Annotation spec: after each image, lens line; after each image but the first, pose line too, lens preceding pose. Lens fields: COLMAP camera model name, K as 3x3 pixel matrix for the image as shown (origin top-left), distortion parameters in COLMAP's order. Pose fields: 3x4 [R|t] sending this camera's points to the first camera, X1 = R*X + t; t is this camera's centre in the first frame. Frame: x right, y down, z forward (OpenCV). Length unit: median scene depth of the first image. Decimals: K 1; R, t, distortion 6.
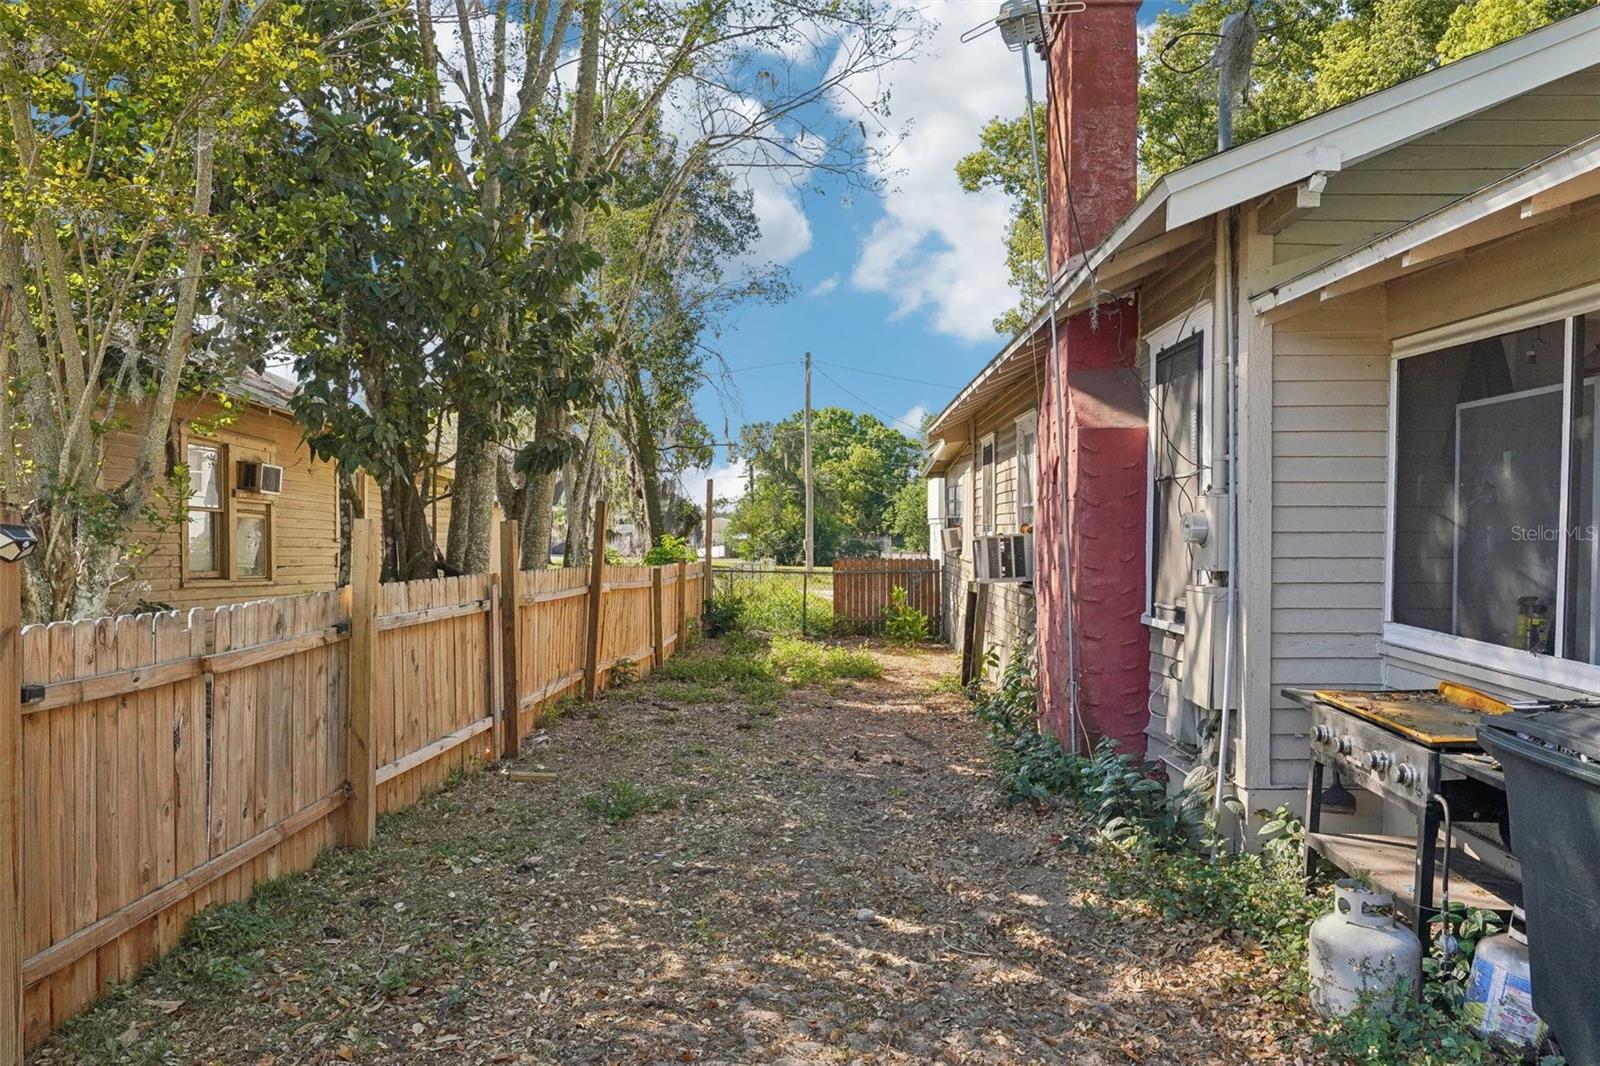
lens RADIAL K [[1101.7, 0, 800.0], [0, 1101.7, 533.0], [0, 0, 1]] dist [0.004738, 0.003424]
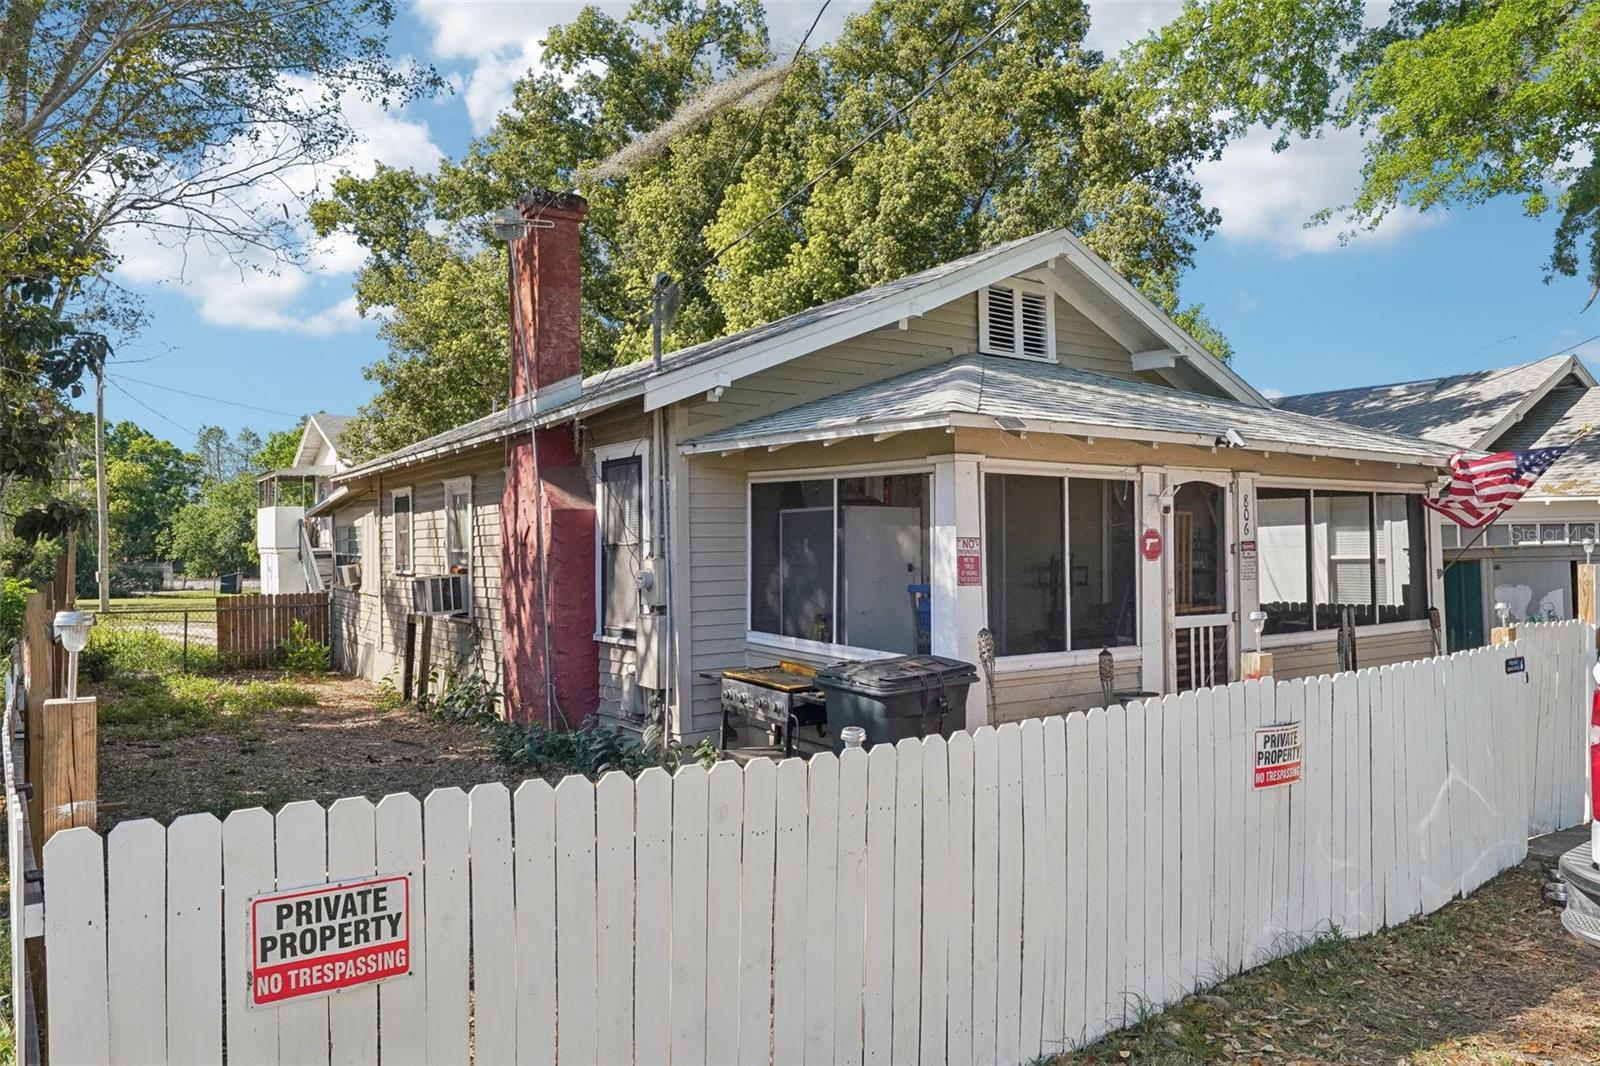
lens RADIAL K [[1101.7, 0, 800.0], [0, 1101.7, 533.0], [0, 0, 1]] dist [0.004738, 0.003424]
pose [[0.808342, -0.006183, 0.588681, -0.342940], [0.014752, 0.999844, -0.009754, -0.045060], [-0.588528, 0.016569, 0.808307, -0.375312]]
